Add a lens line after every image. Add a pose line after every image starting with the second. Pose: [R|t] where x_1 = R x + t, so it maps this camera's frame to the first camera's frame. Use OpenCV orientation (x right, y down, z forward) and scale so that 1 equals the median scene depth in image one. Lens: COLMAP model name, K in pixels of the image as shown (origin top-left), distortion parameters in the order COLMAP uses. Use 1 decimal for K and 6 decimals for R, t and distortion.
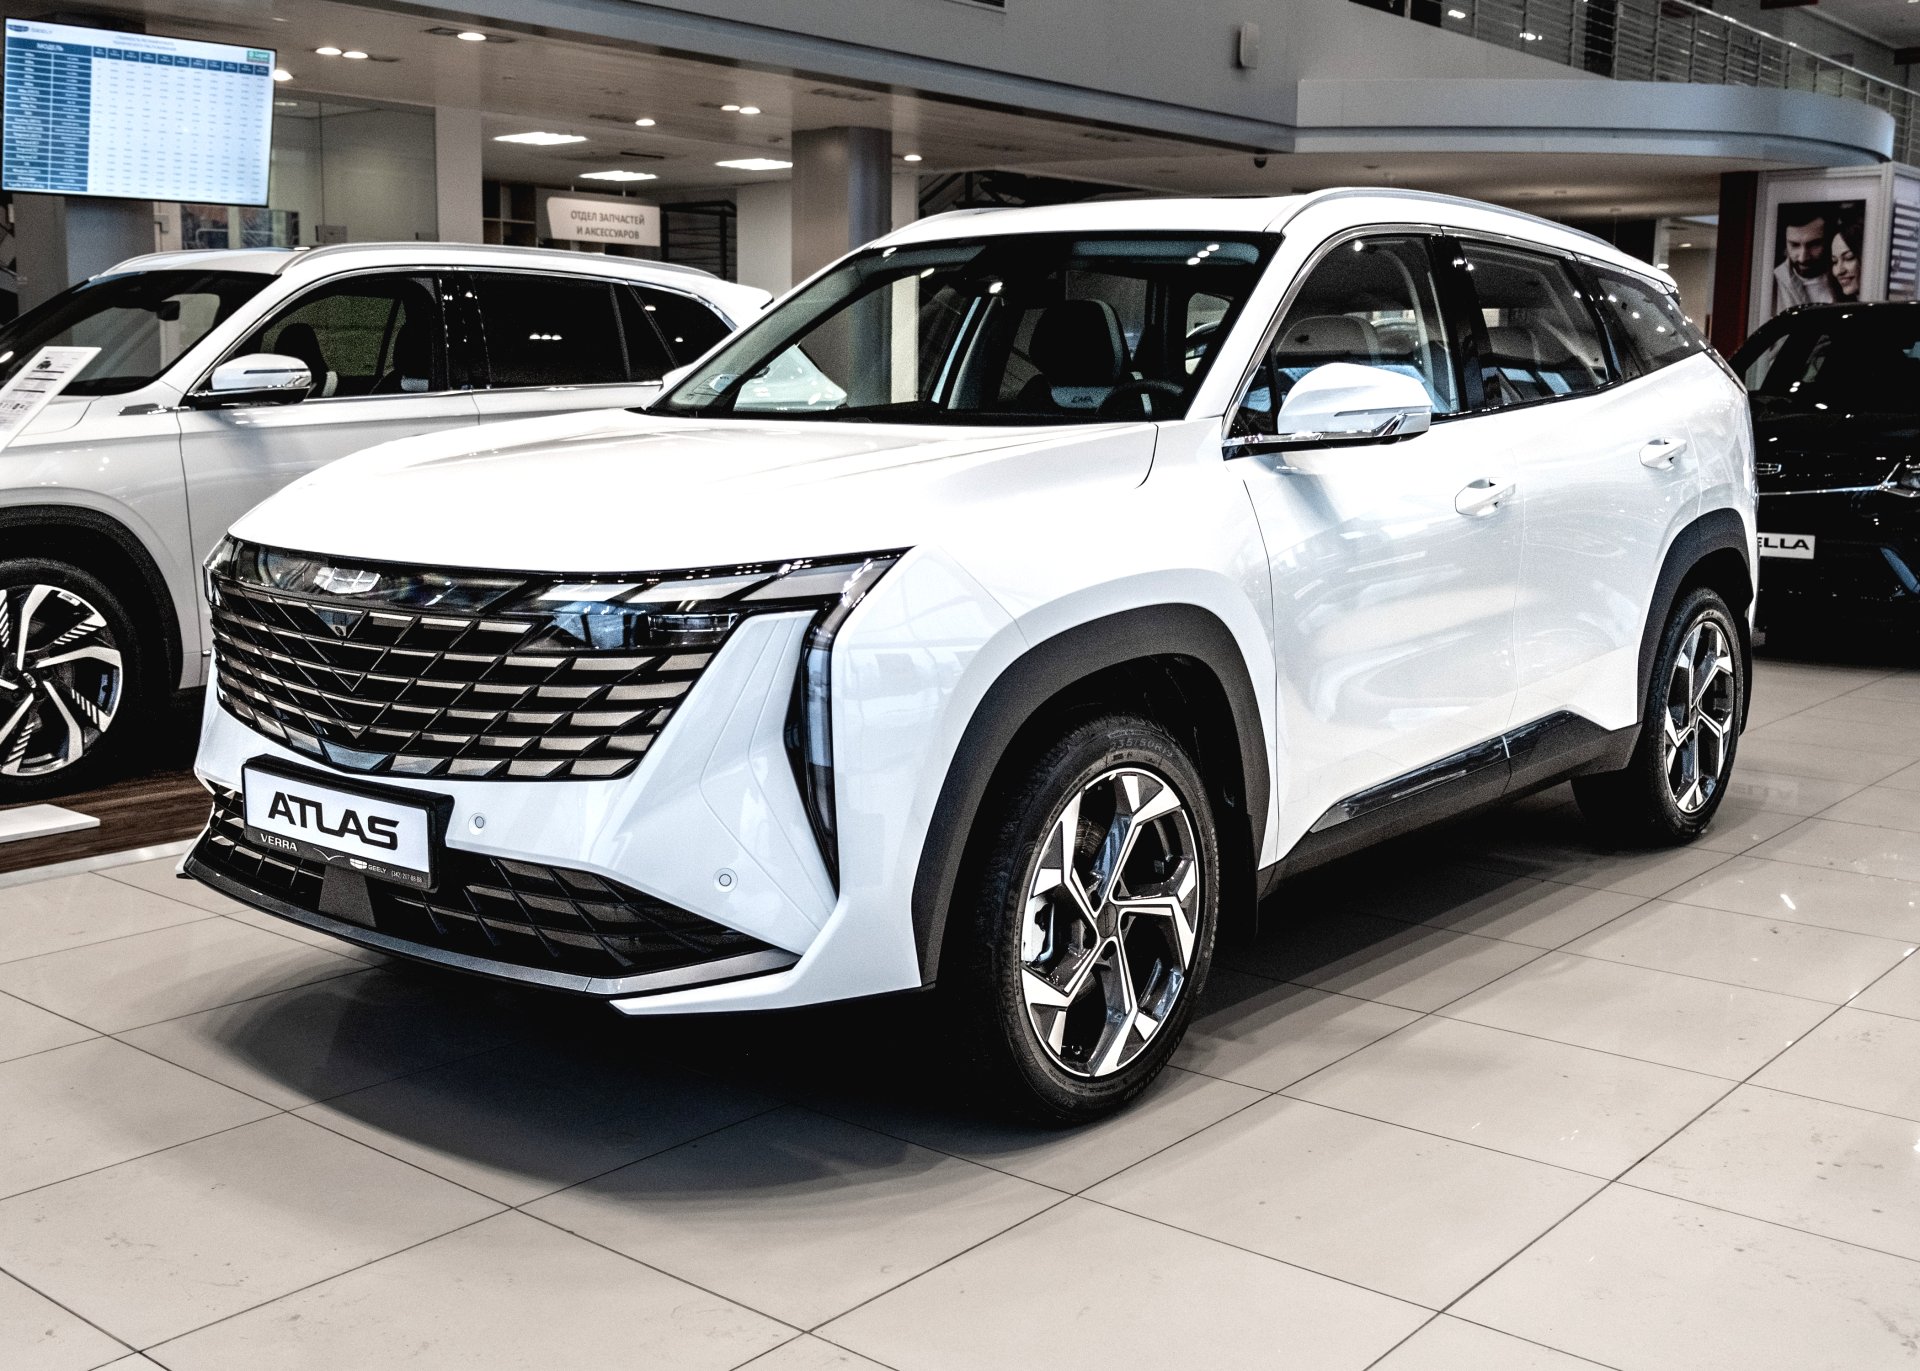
lens RADIAL K [[2020.5, 0, 963.3], [0, 2020.5, 694.5], [0, 0, 1]] dist [0.005862, 0.000000]
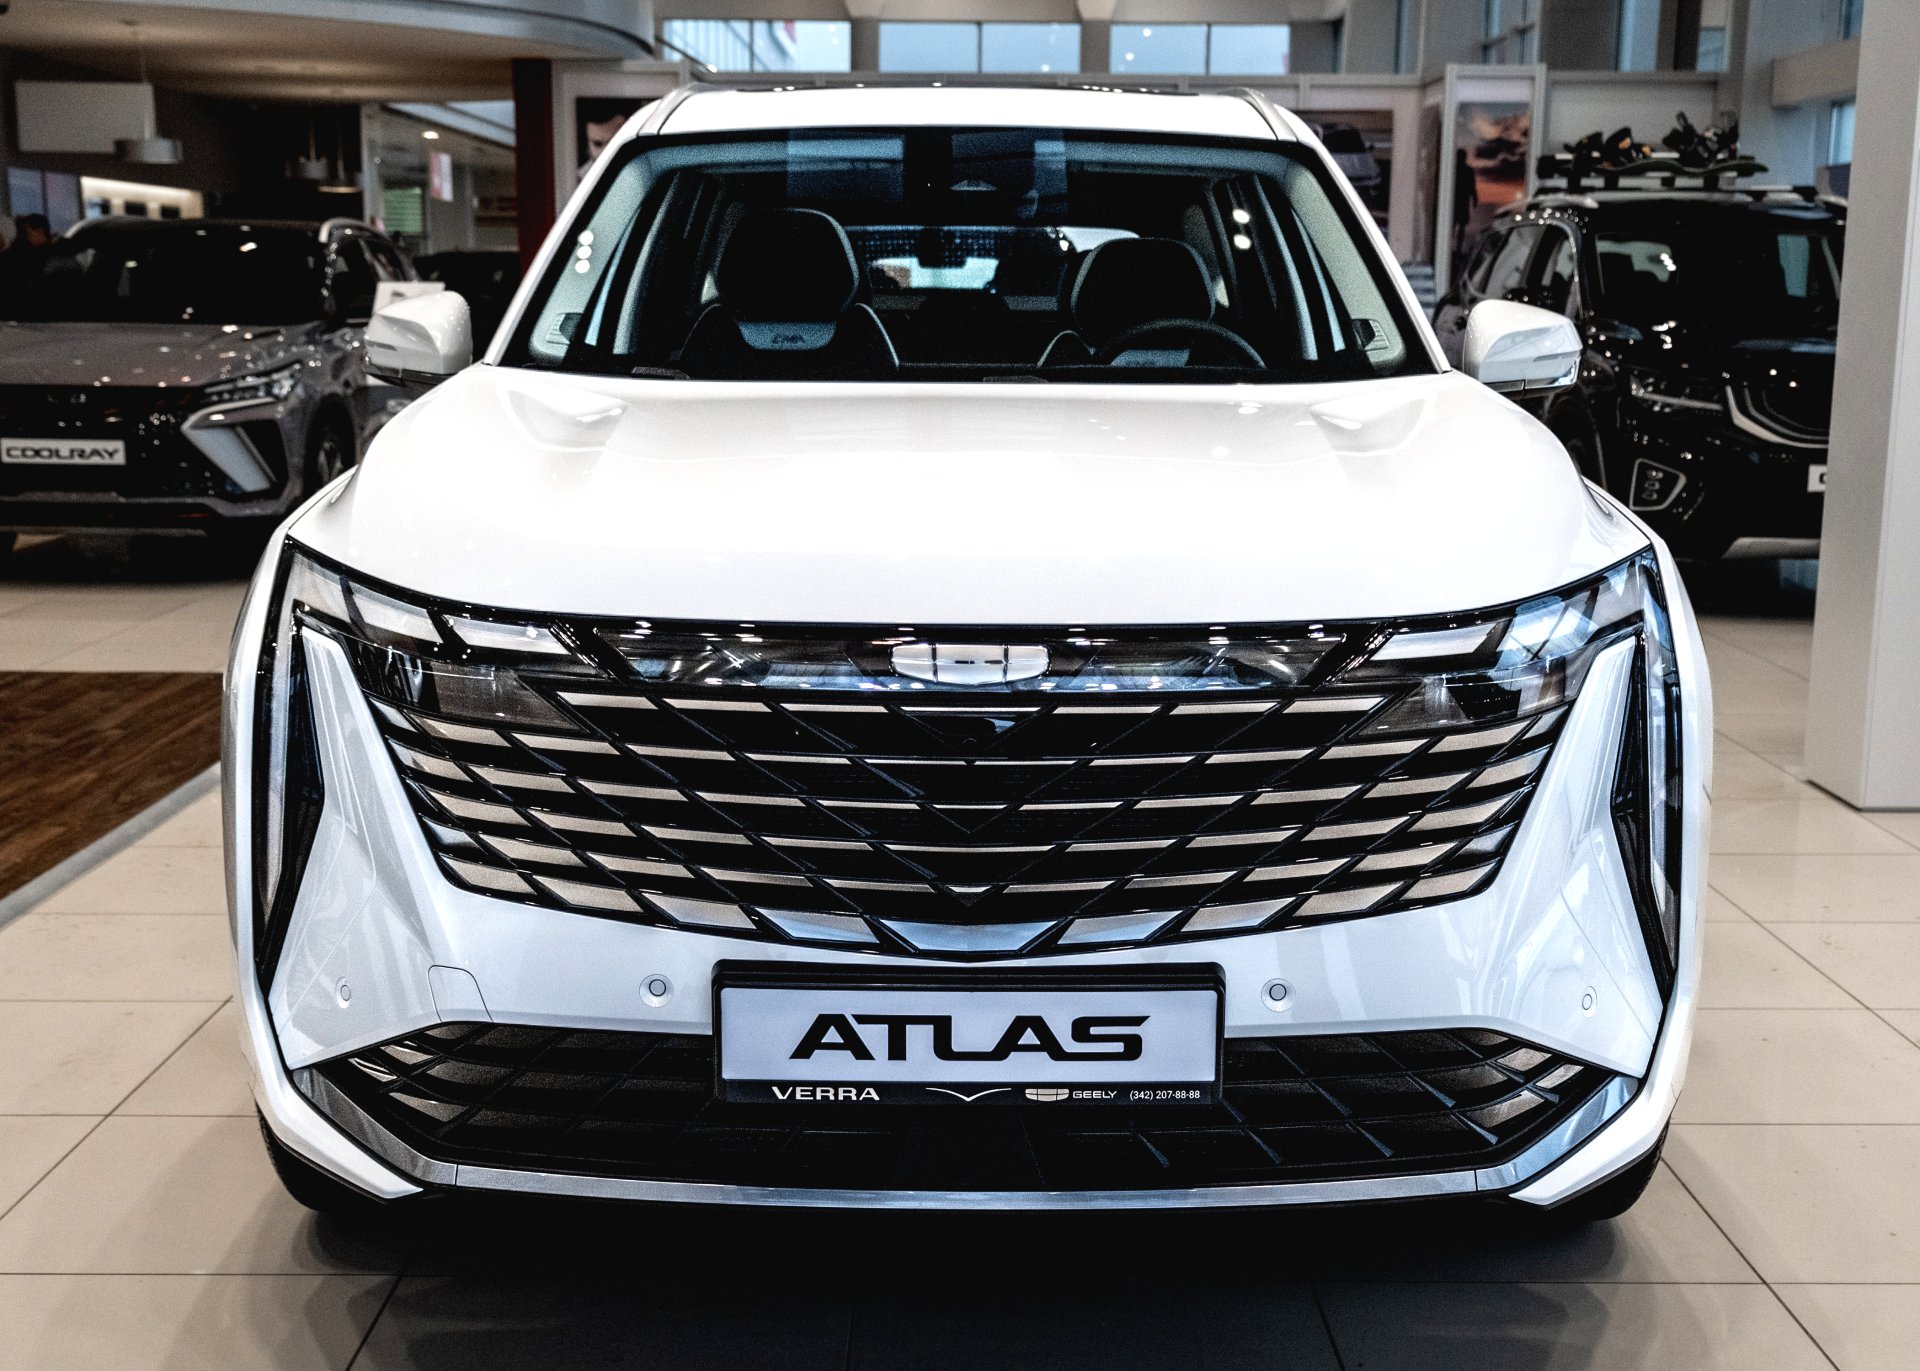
lens RADIAL K [[2293.6, 0, 1021.6], [0, 2293.6, 798.5], [0, 0, 1]] dist [-0.002348, 0.000000]
pose [[0.760593, -0.139197, 0.634131, -0.755153], [0.097286, 0.990153, 0.100659, -0.084850], [-0.641898, -0.014869, 0.766646, 0.439370]]
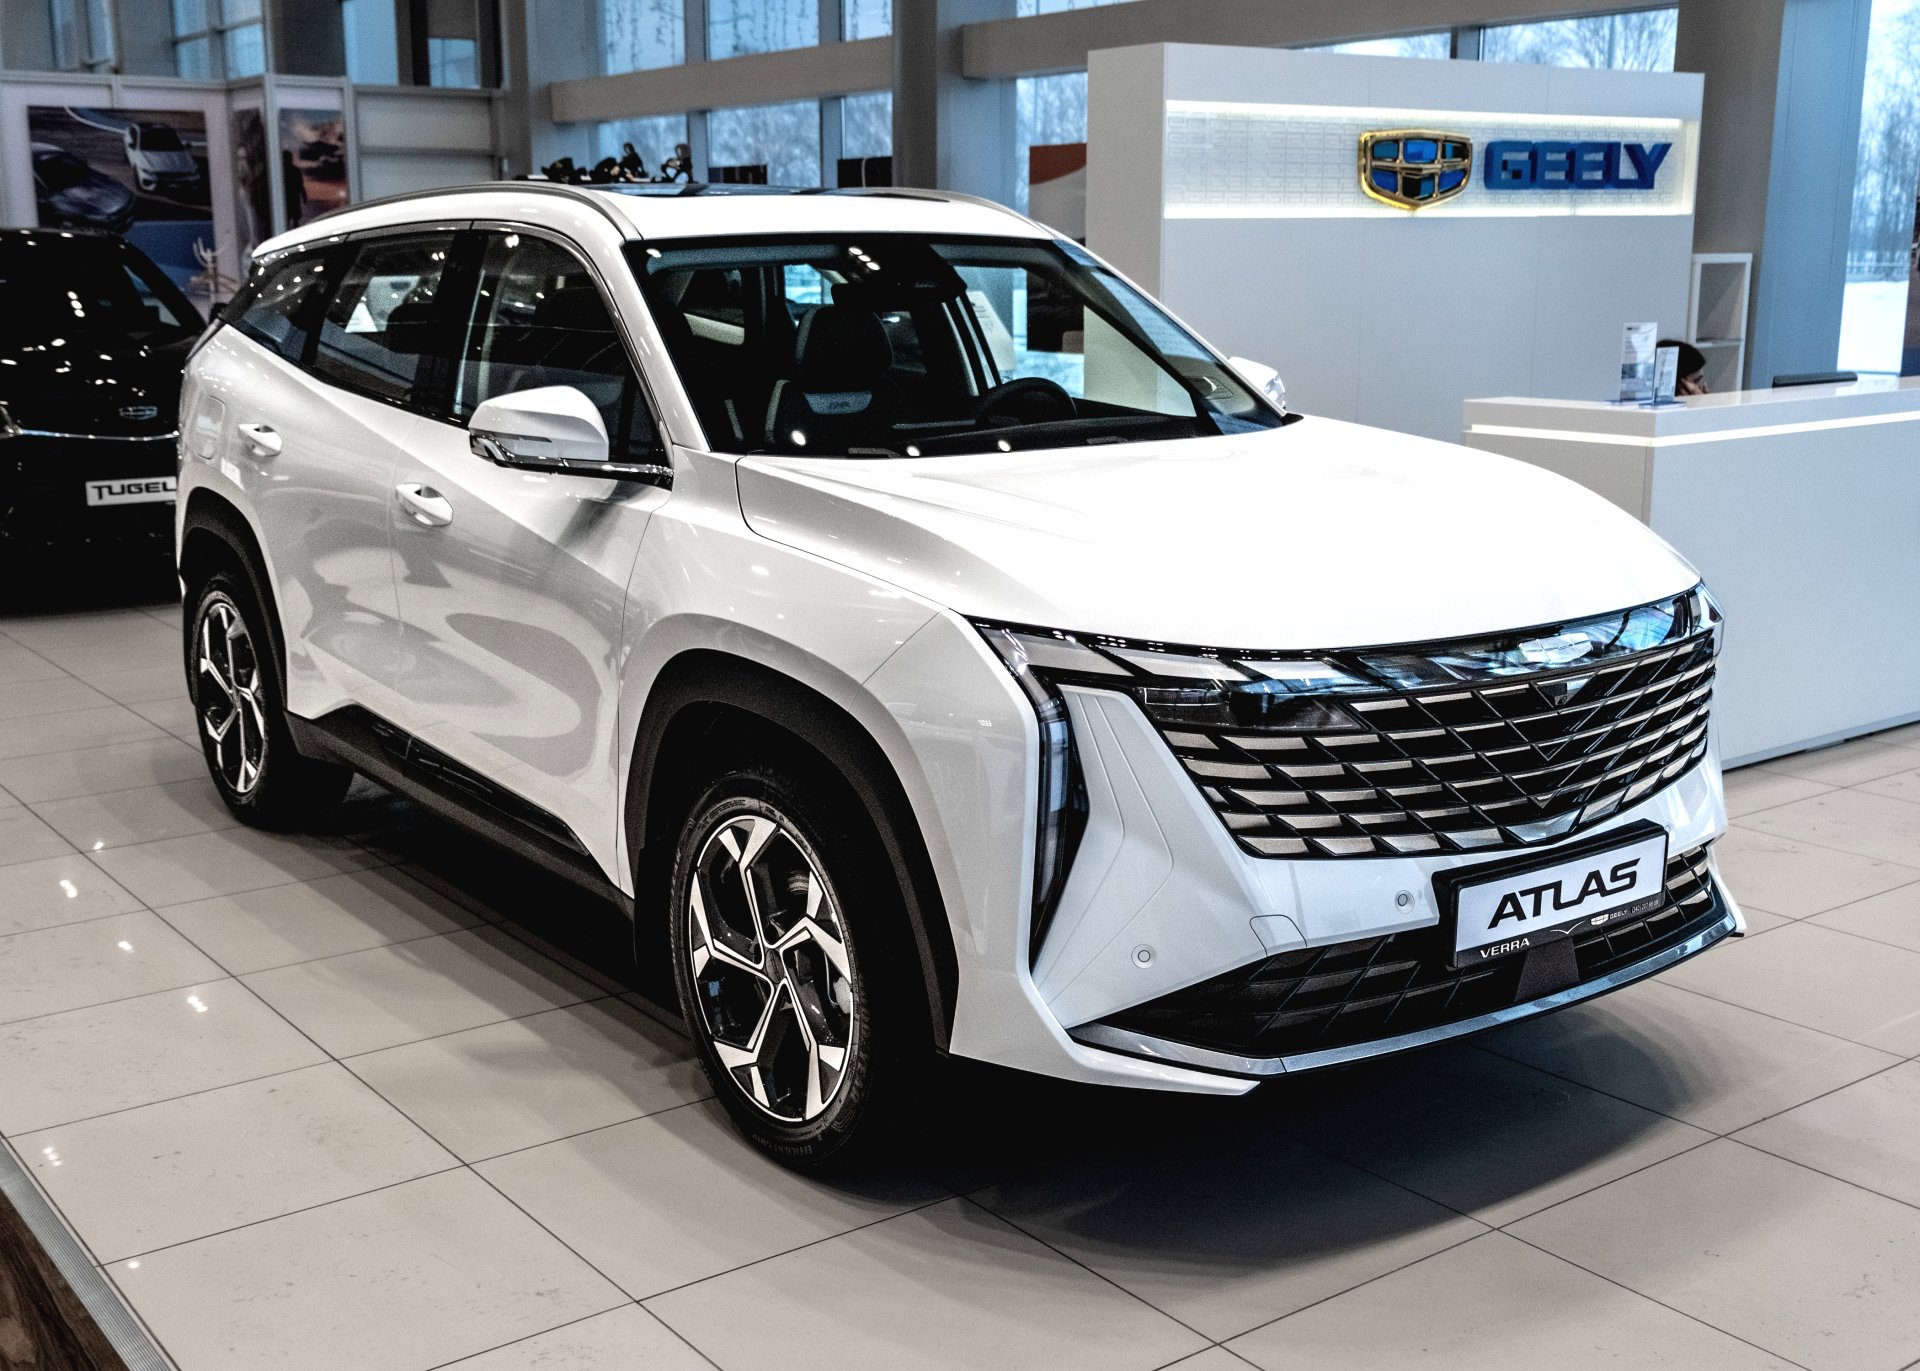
lens RADIAL K [[2020.5, 0, 1000.1], [0, 2020.5, 707.1], [0, 0, 1]] dist [0.005862, 0.000000]
pose [[0.241398, -0.213283, 0.946698, -1.294213], [0.151936, 0.971824, 0.180202, -0.244520], [-0.958458, 0.100337, 0.267002, 1.001181]]
